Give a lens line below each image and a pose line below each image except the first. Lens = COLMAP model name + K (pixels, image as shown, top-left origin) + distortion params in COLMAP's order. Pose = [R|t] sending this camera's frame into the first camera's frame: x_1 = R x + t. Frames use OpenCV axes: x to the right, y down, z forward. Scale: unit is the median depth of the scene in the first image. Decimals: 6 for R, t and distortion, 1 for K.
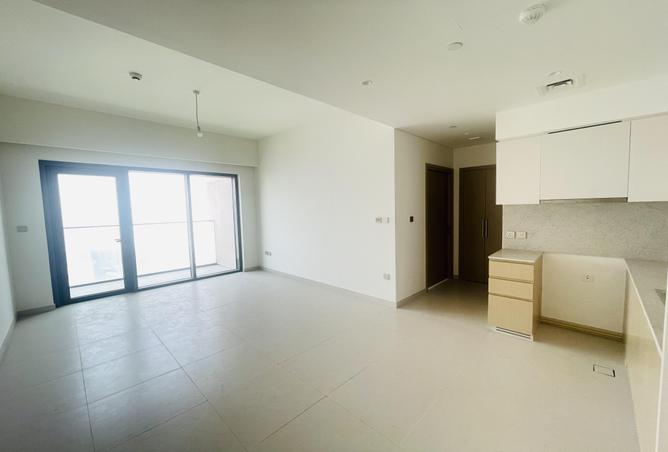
lens RADIAL K [[269.7, 0, 336.5], [0, 269.7, 230.1], [0, 0, 1]] dist [-0.000161, -0.000103]
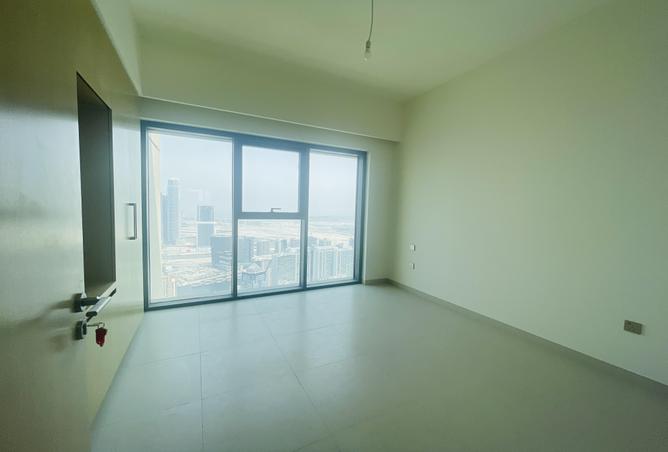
lens RADIAL K [[268.6, 0, 339.1], [0, 268.6, 226.0], [0, 0, 1]] dist [-0.000504, -0.000123]
pose [[0.954679, 0.066929, -0.290013, -0.273253], [-0.073774, 0.997194, -0.012722, 0.011972], [0.288348, 0.033541, 0.956938, 0.365287]]
